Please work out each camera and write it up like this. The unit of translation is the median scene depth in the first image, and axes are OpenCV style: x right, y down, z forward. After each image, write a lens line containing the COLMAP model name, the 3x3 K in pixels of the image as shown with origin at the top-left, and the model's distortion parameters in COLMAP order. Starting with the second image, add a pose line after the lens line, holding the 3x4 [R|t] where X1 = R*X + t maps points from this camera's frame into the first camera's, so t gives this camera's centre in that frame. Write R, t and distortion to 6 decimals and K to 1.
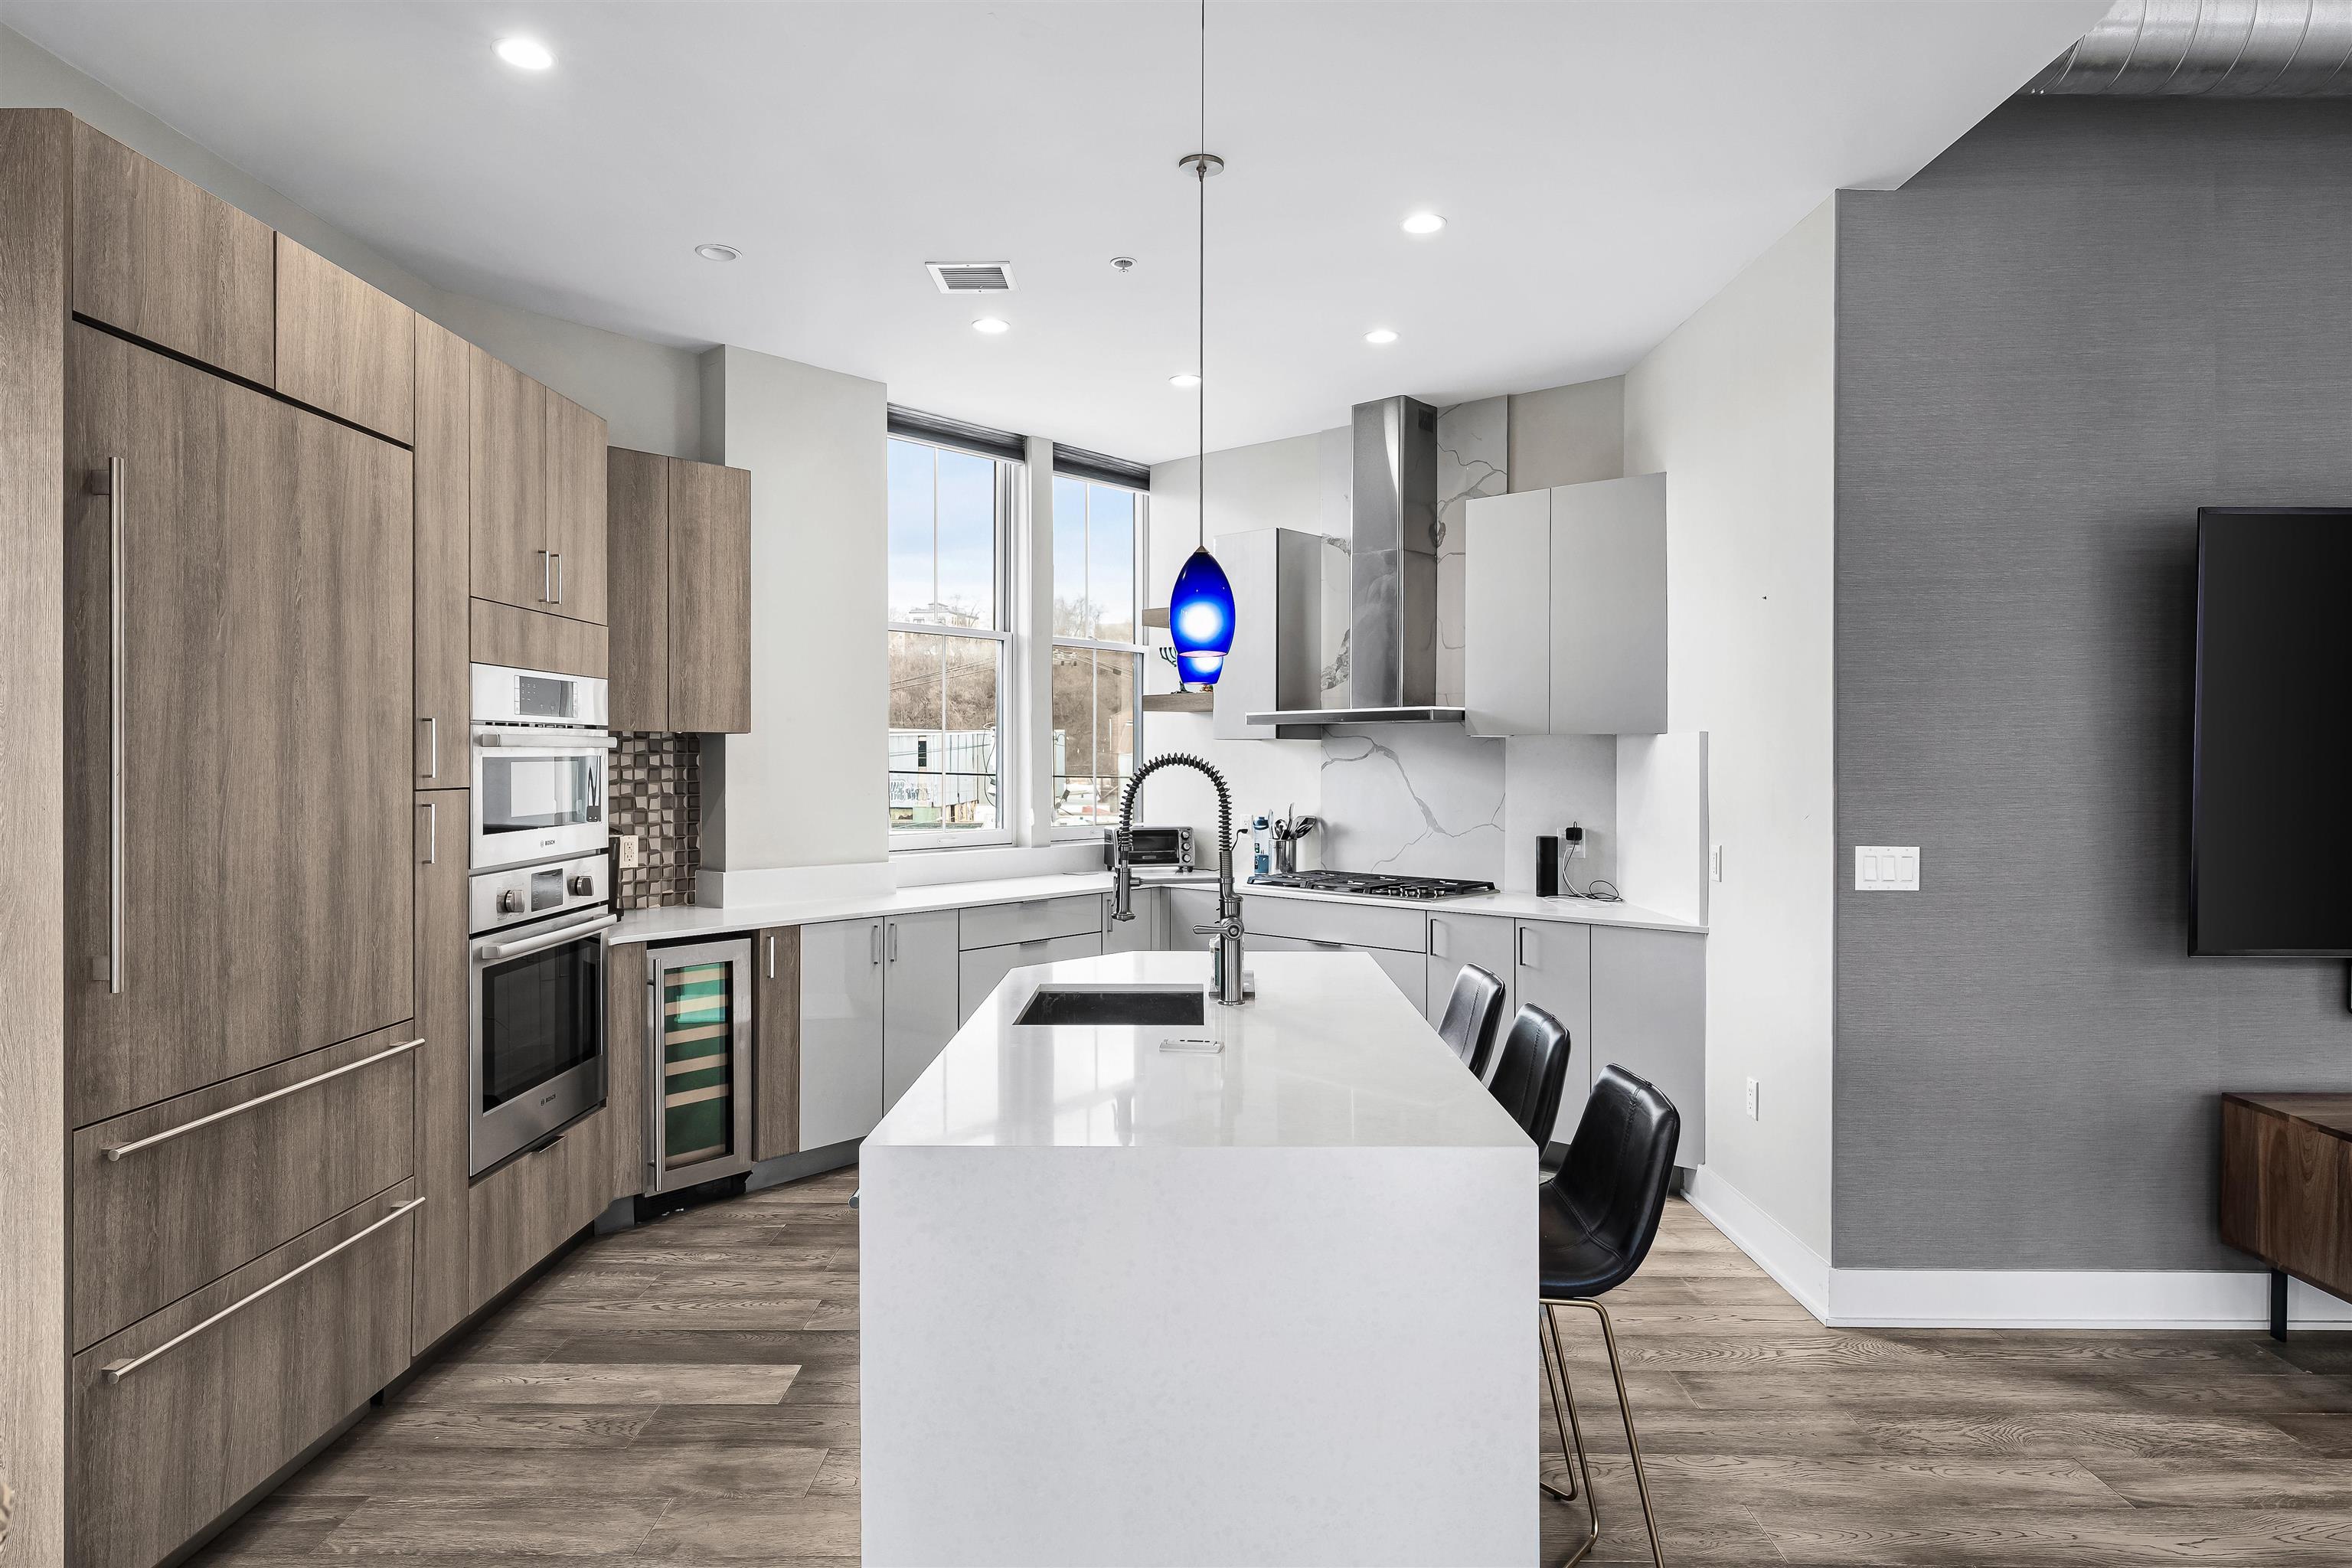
lens RADIAL K [[1338.3, 0, 1175.1], [0, 1338.3, 768.2], [0, 0, 1]] dist [-0.002908, 0.003897]
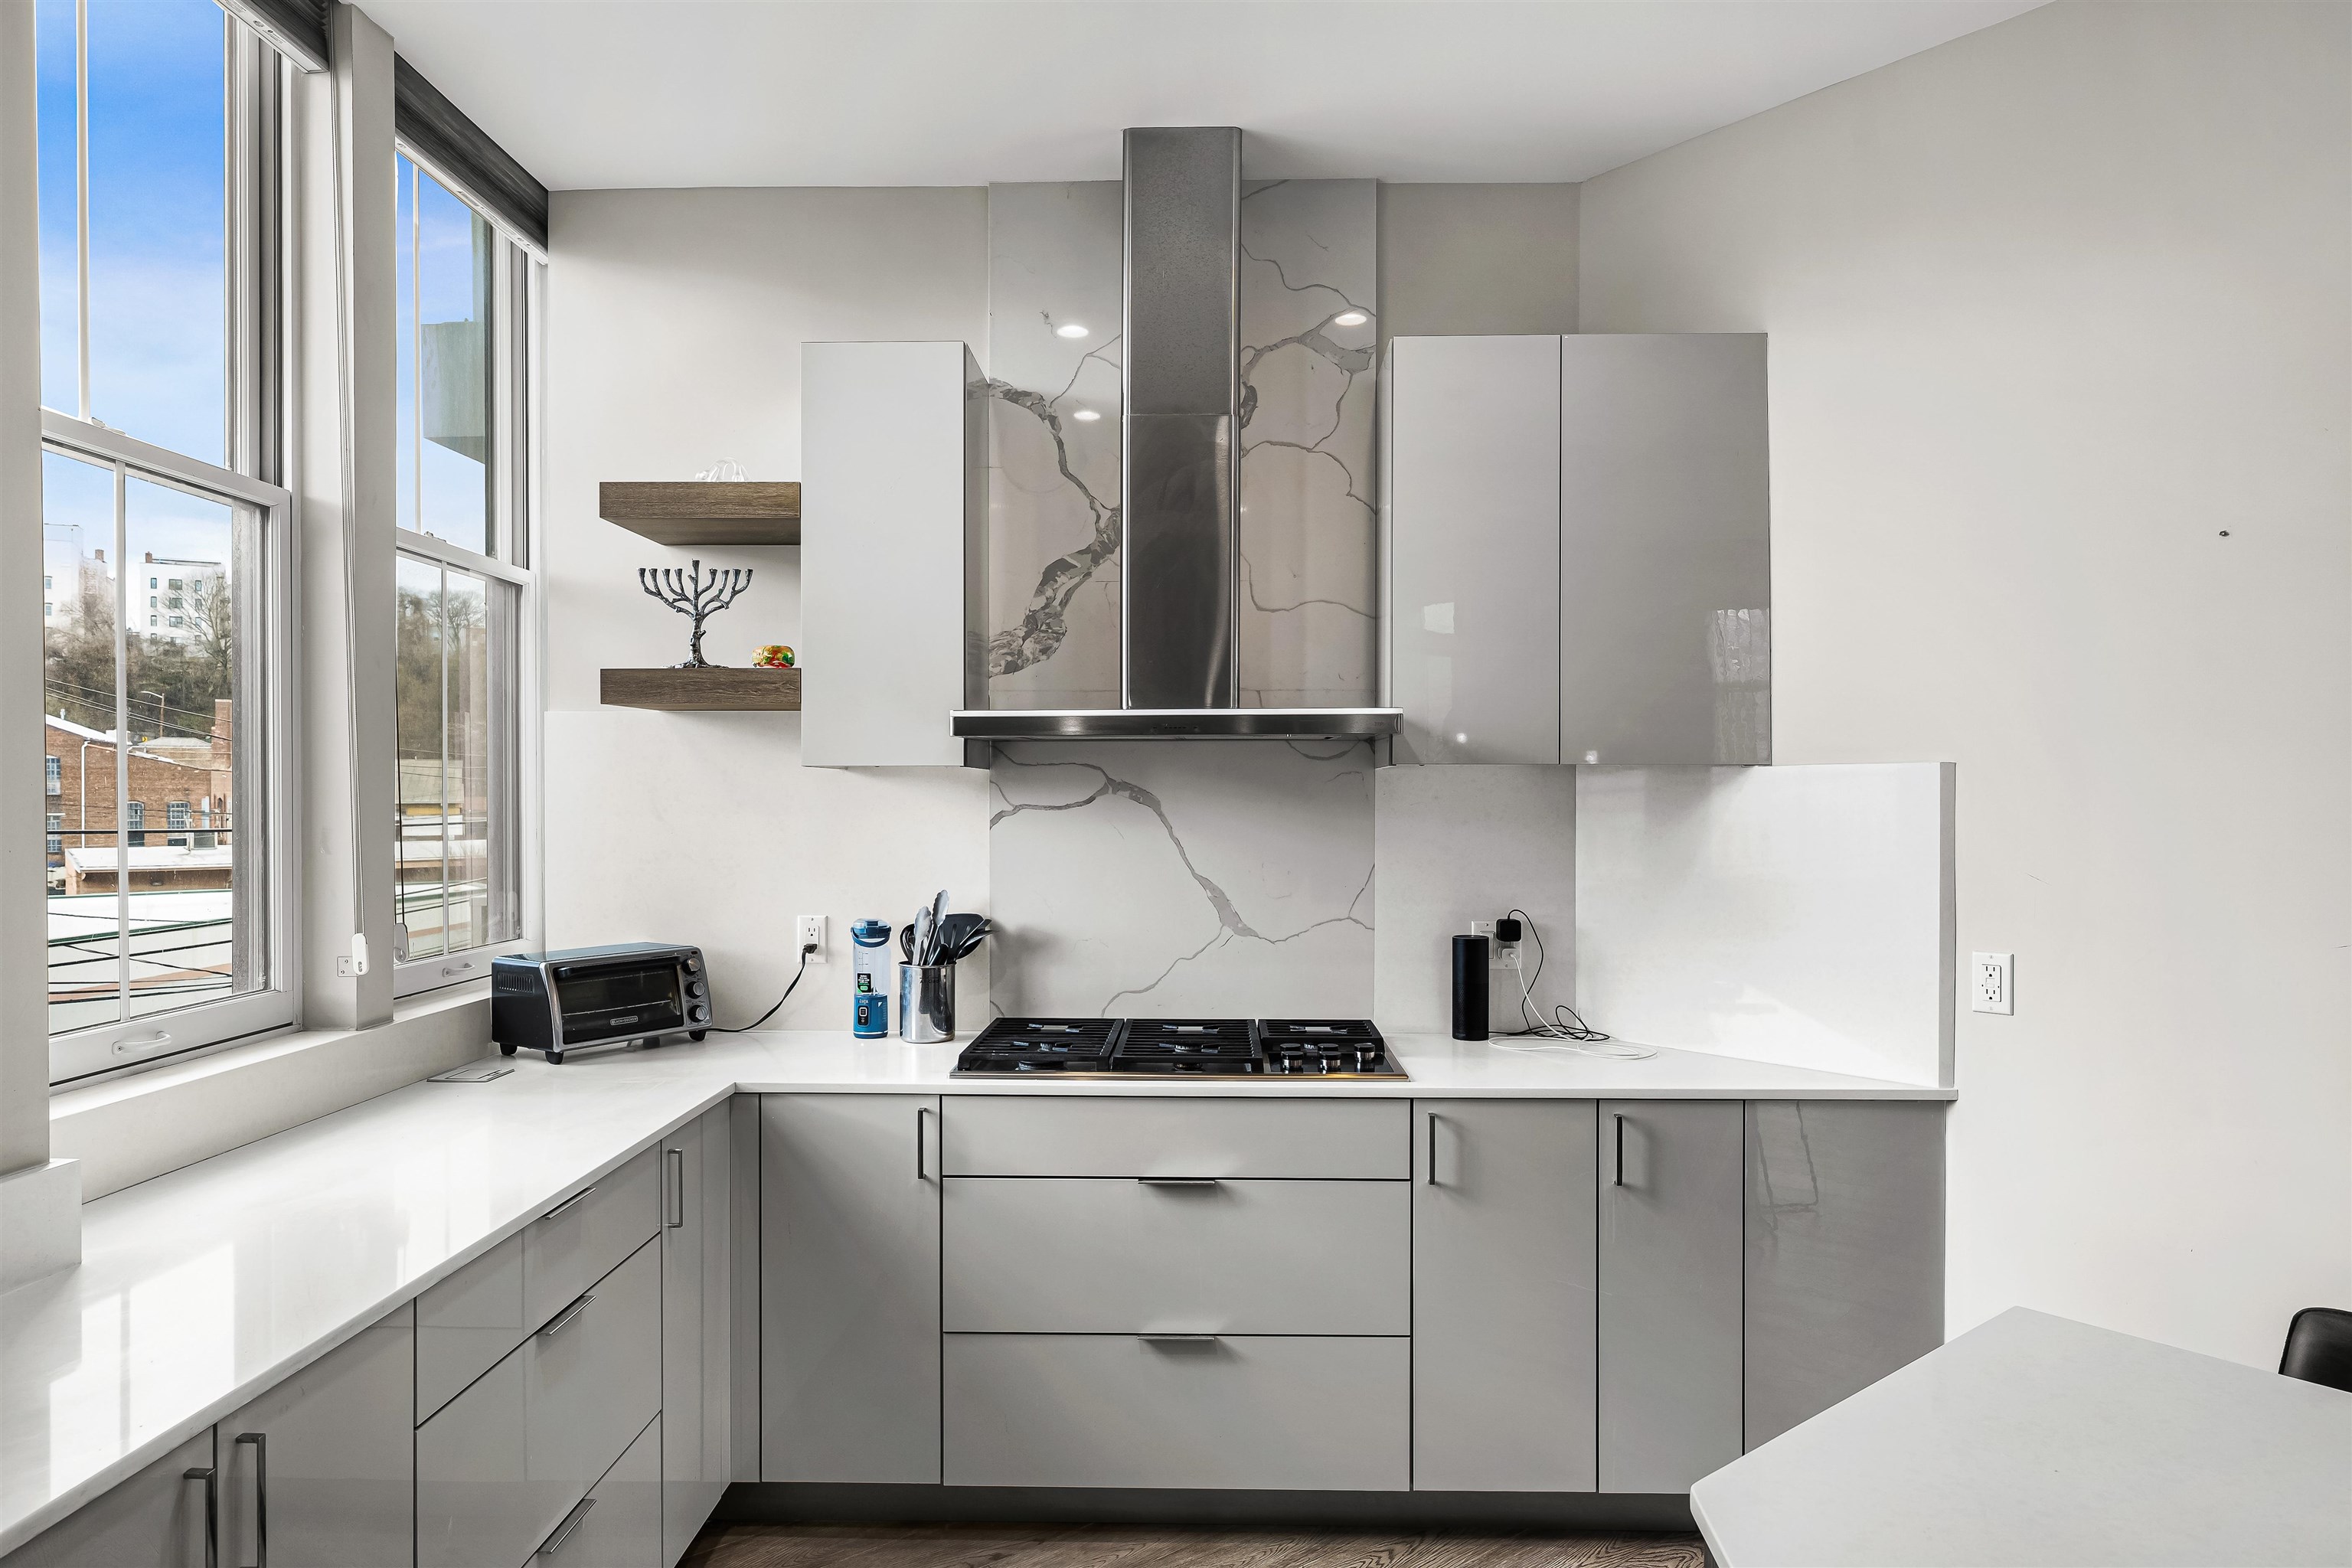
lens RADIAL K [[1447.2, 0, 1178.7], [0, 1447.2, 809.2], [0, 0, 1]] dist [-0.004947, 0.002519]
pose [[0.768004, -0.007096, 0.640405, -0.369566], [0.003709, 0.999971, 0.006633, -0.016605], [-0.640434, -0.002719, 0.768008, 0.949744]]
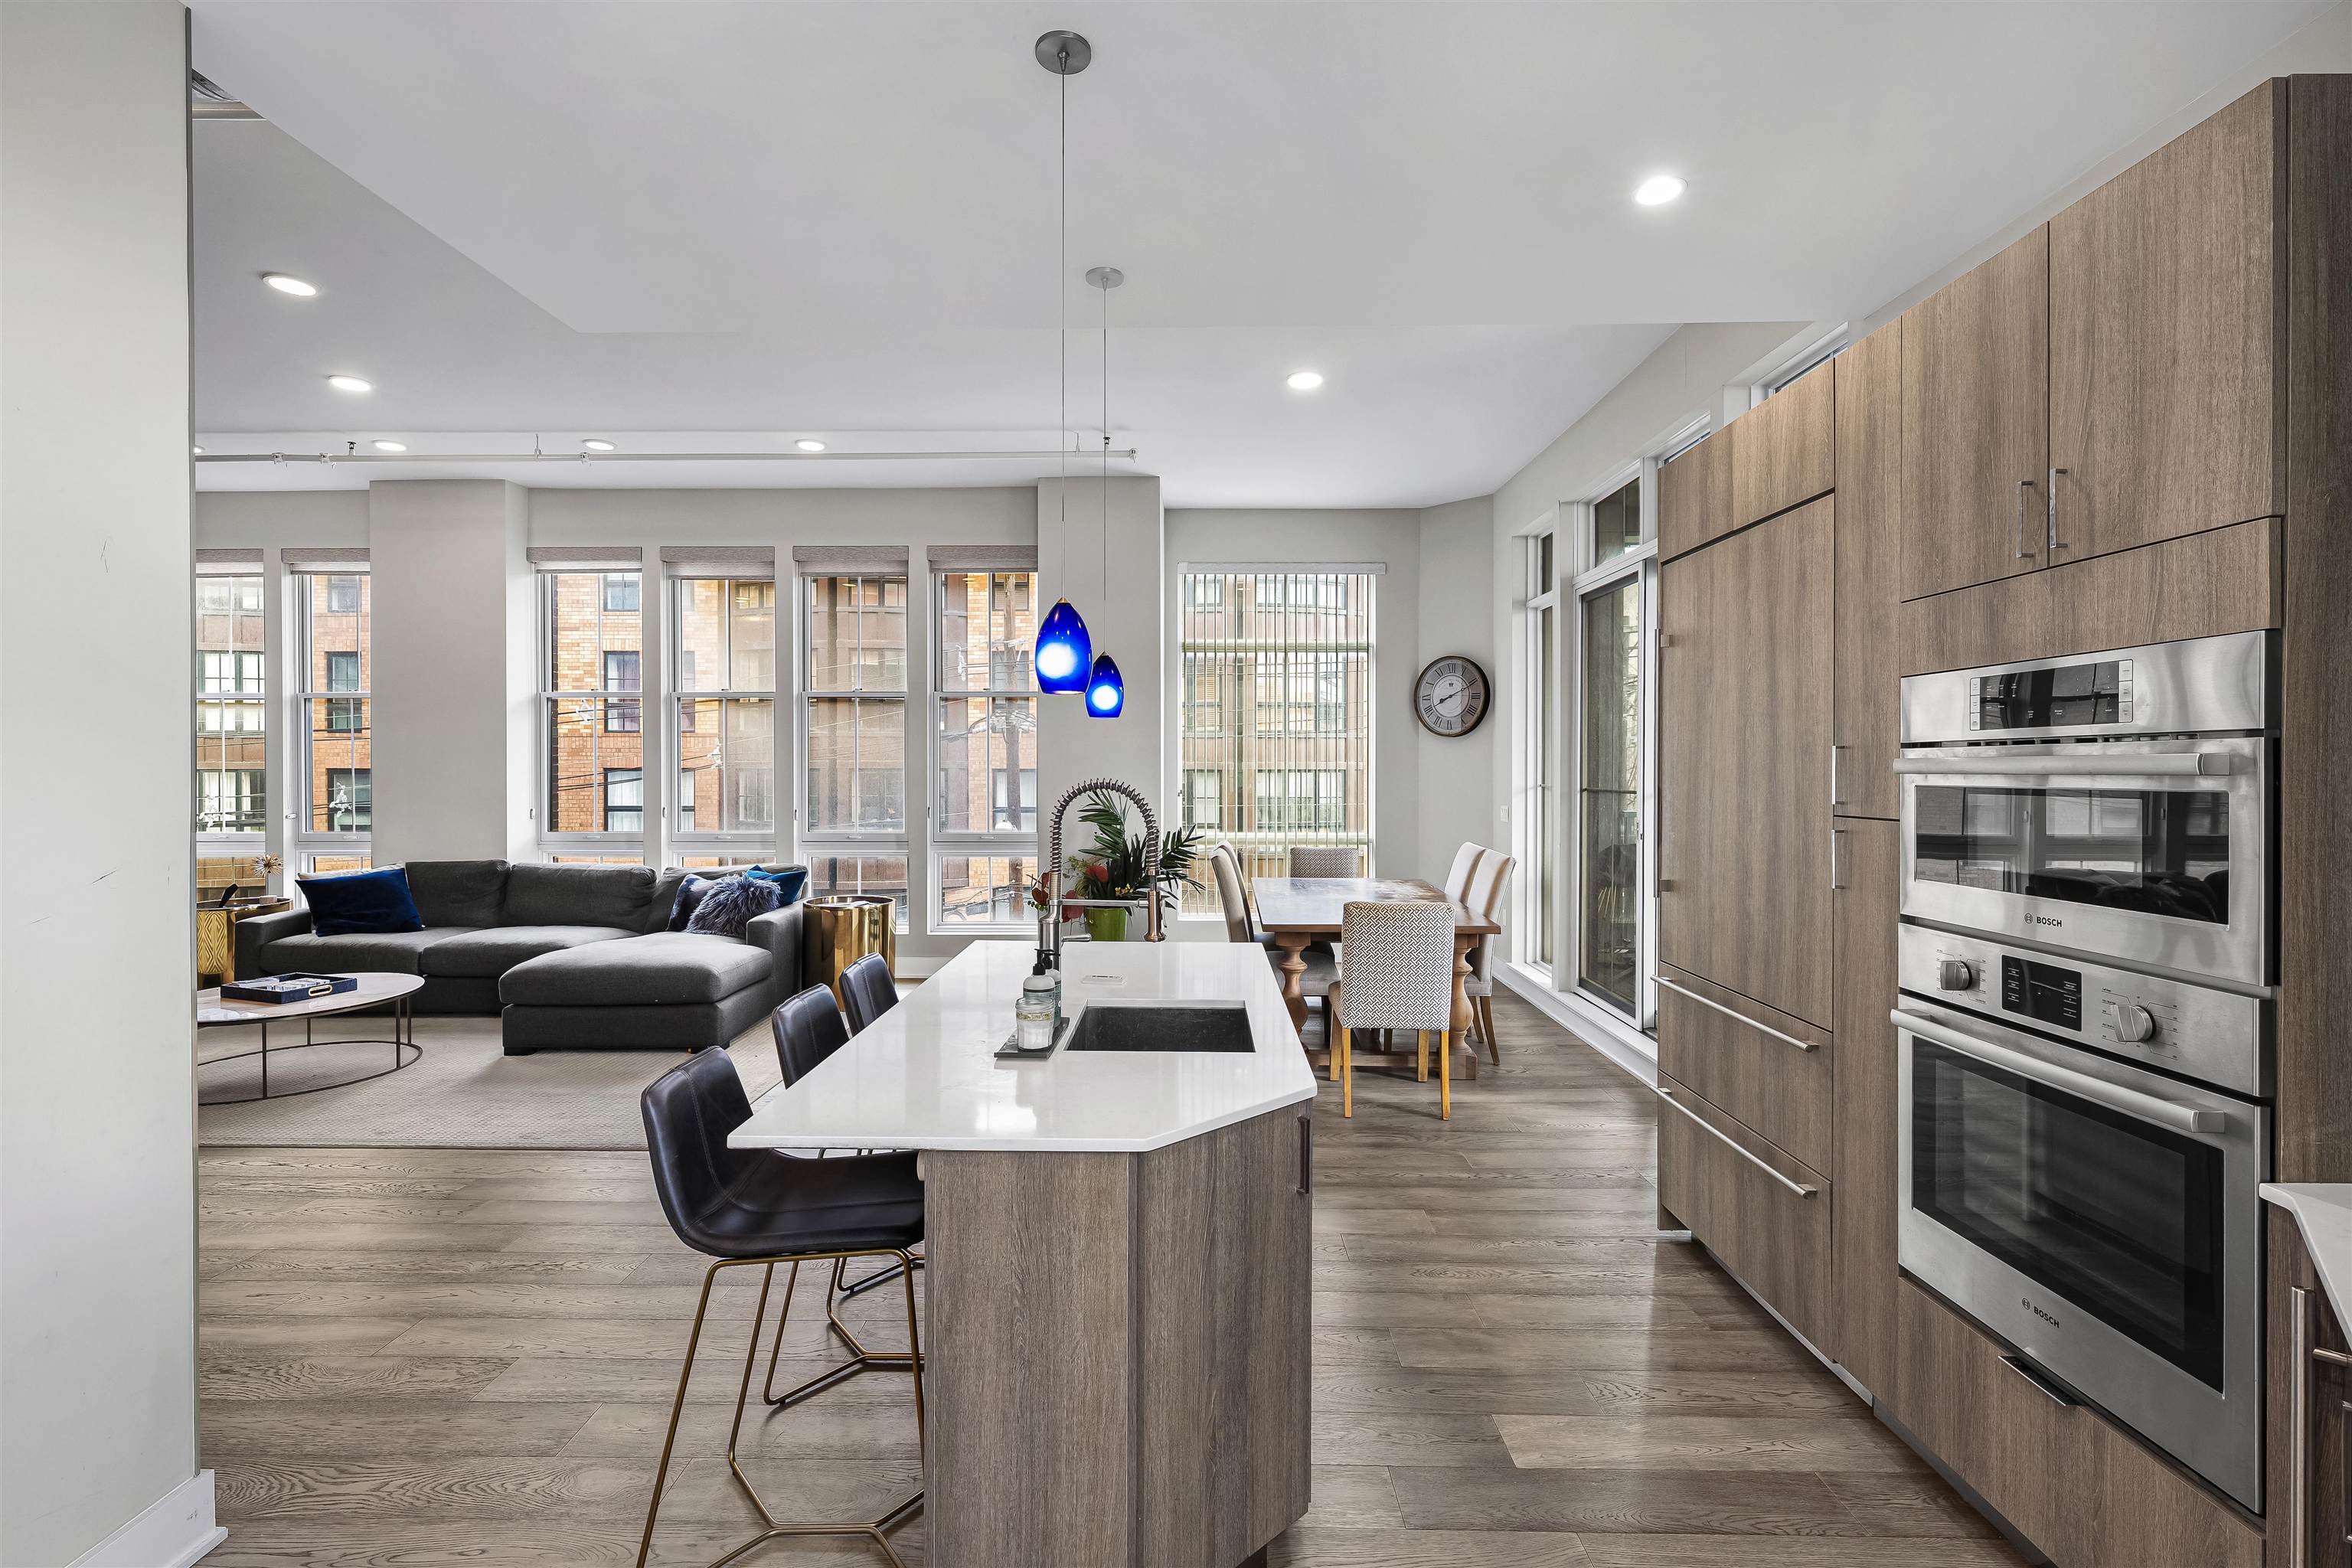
lens RADIAL K [[1053.2, 0, 1169.3], [0, 1053.2, 771.1], [0, 0, 1]] dist [0.001035, 0.000184]
pose [[-0.999962, -0.001825, 0.008550, -0.051240], [-0.001713, 0.999913, 0.013094, -0.025275], [-0.008574, 0.013078, -0.999878, 1.649688]]
